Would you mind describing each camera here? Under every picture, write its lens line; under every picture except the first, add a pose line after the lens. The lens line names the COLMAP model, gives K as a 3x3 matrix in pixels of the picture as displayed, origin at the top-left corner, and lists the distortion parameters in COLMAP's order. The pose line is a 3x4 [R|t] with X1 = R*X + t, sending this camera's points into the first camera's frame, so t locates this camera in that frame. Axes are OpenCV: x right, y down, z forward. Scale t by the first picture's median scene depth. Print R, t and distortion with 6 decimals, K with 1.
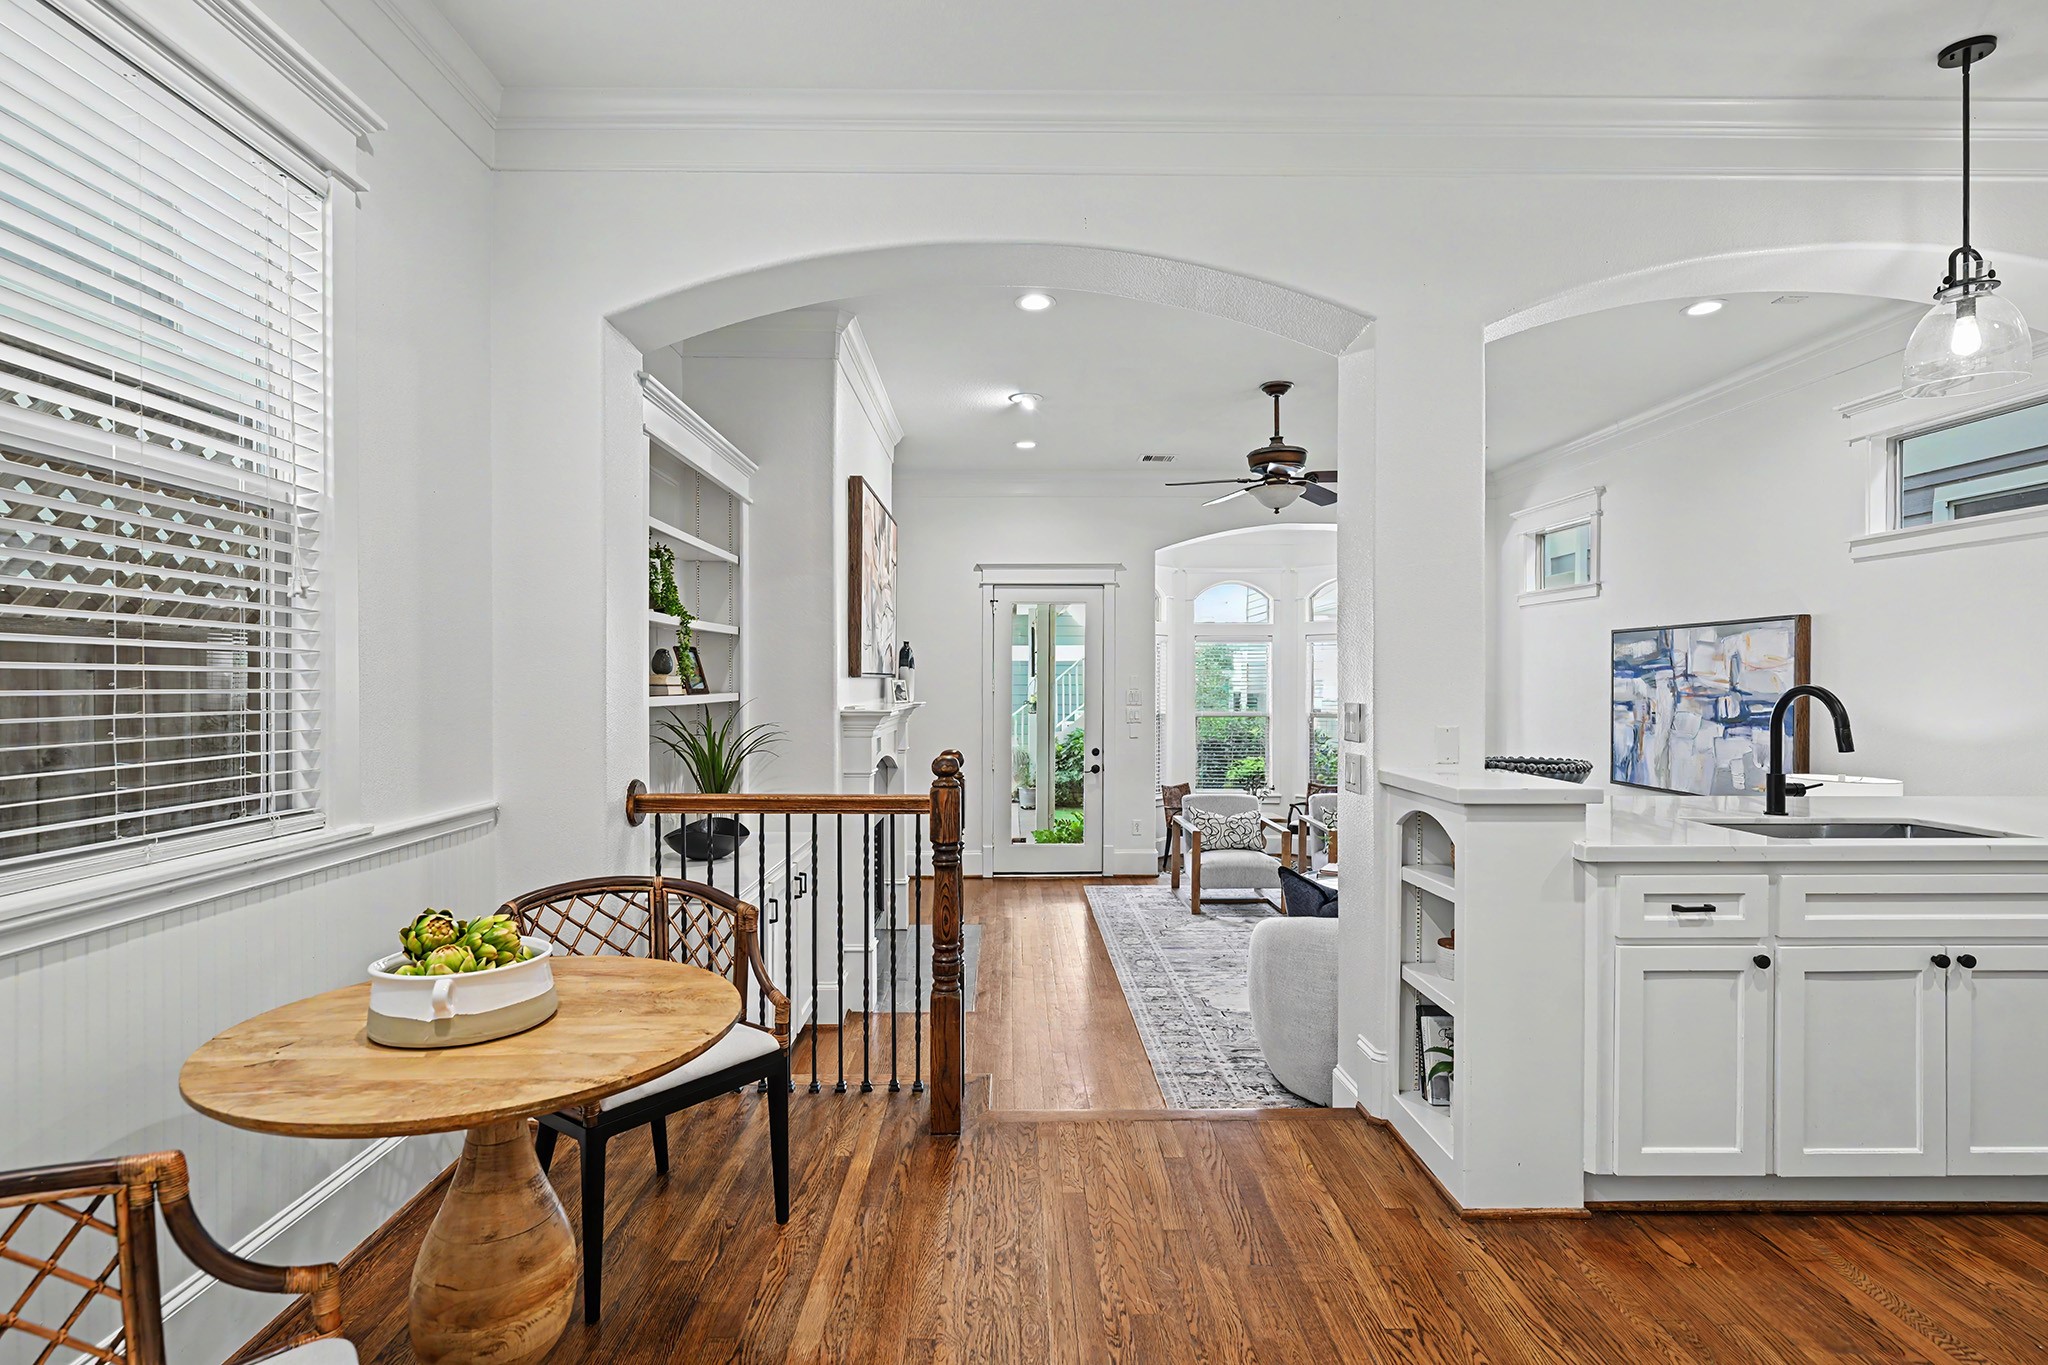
lens RADIAL K [[971.5, 0, 1022.8], [0, 971.5, 691.4], [0, 0, 1]] dist [0.002502, -0.001377]
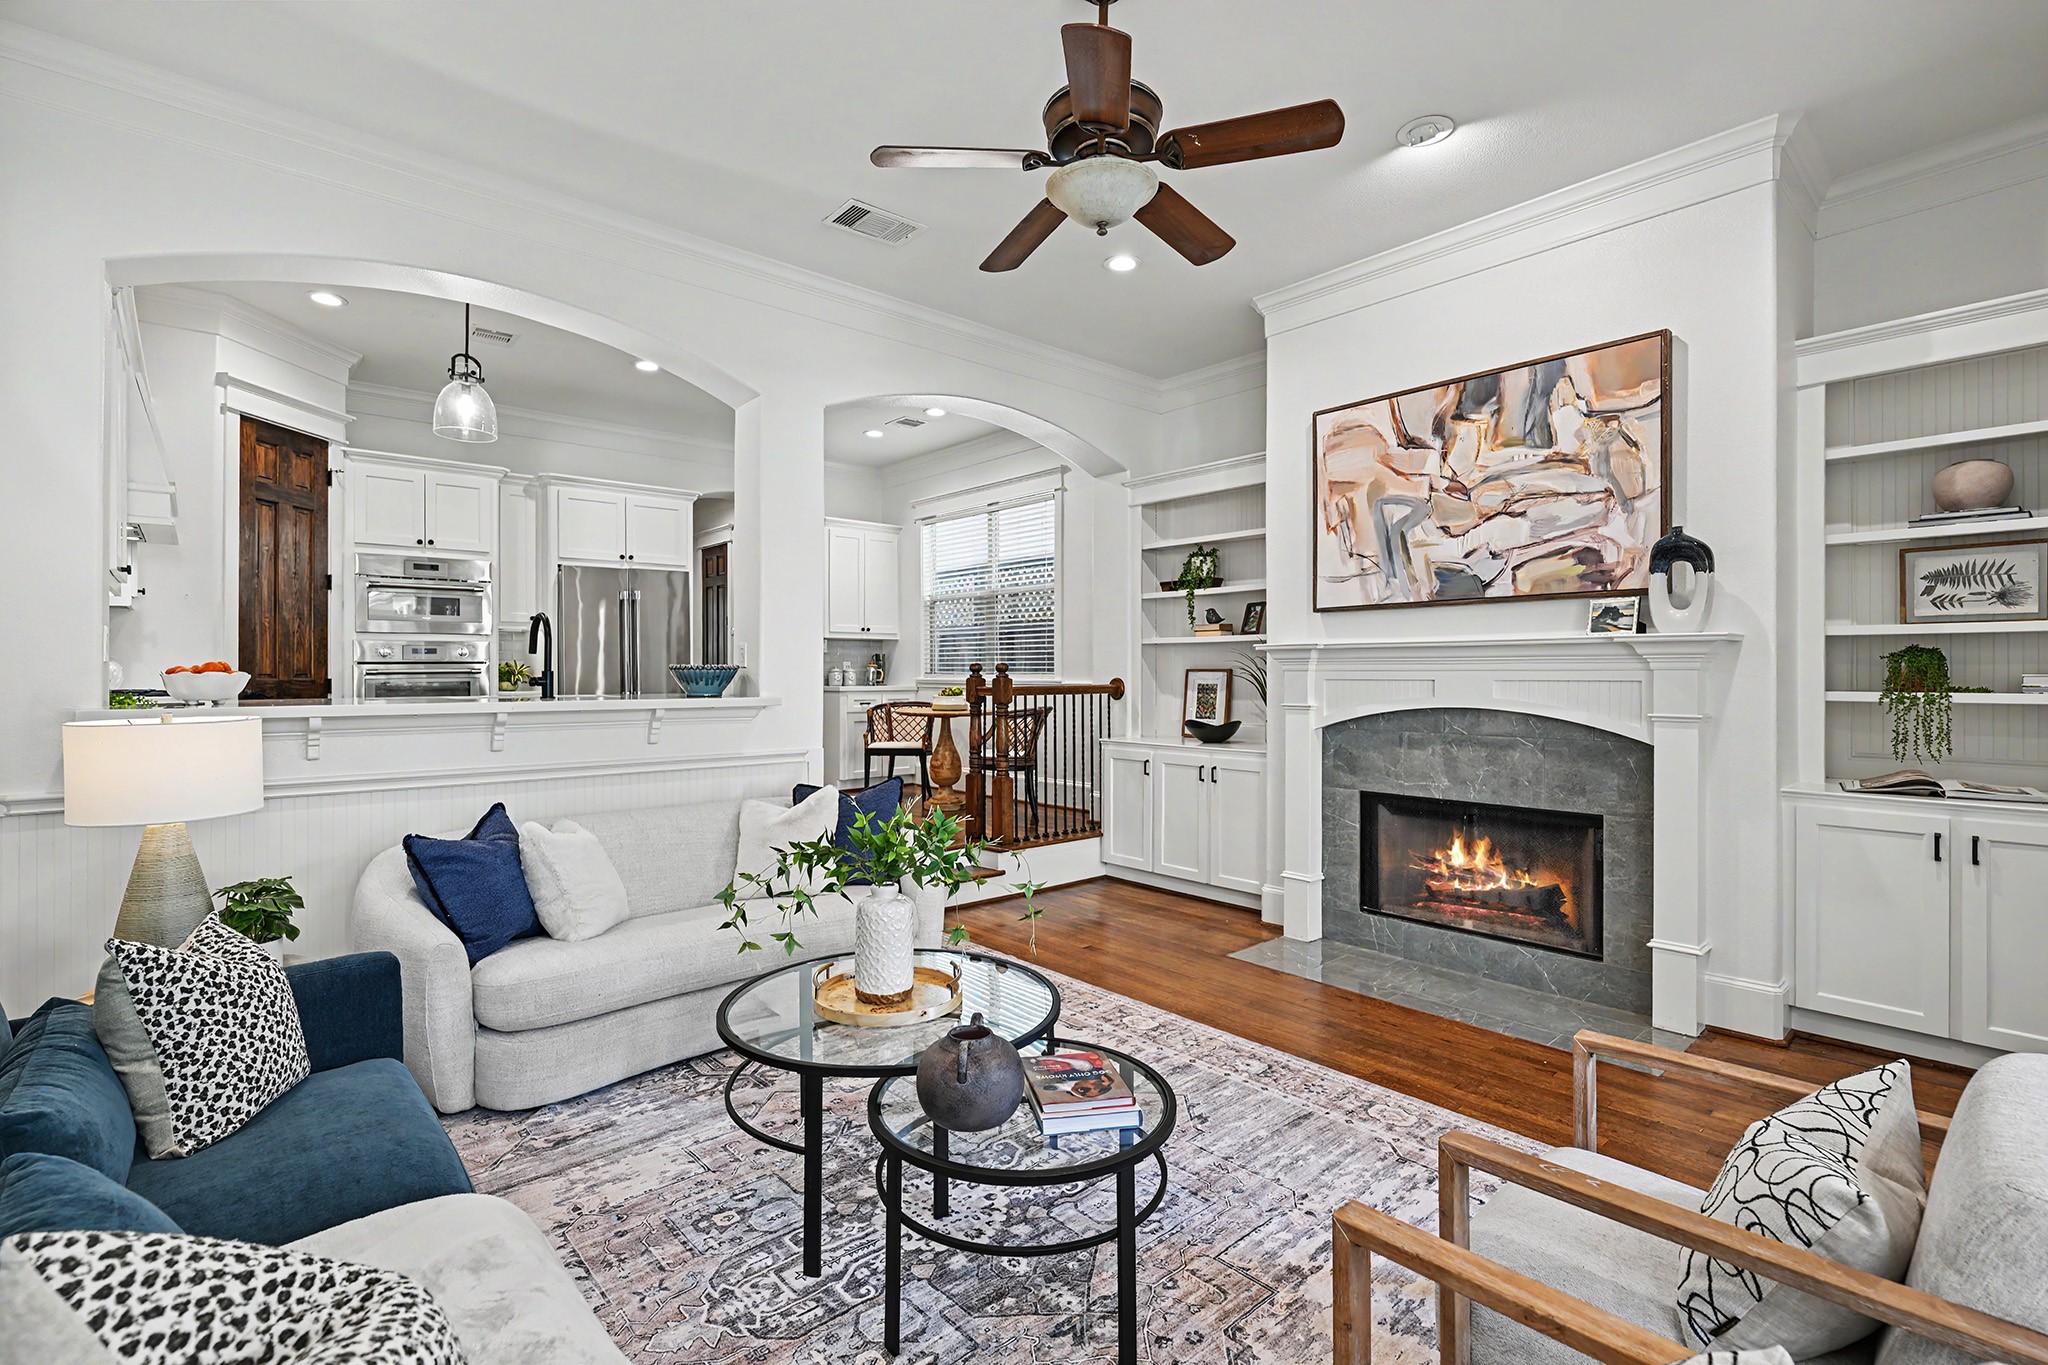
lens RADIAL K [[935.4, 0, 1024.9], [0, 935.4, 675.2], [0, 0, 1]] dist [0.003140, 0.000339]
pose [[-0.755552, -0.003745, -0.655079, 1.112510], [-0.011435, 0.999907, 0.007474, 0.074683], [0.654989, 0.013138, -0.755524, 2.466974]]
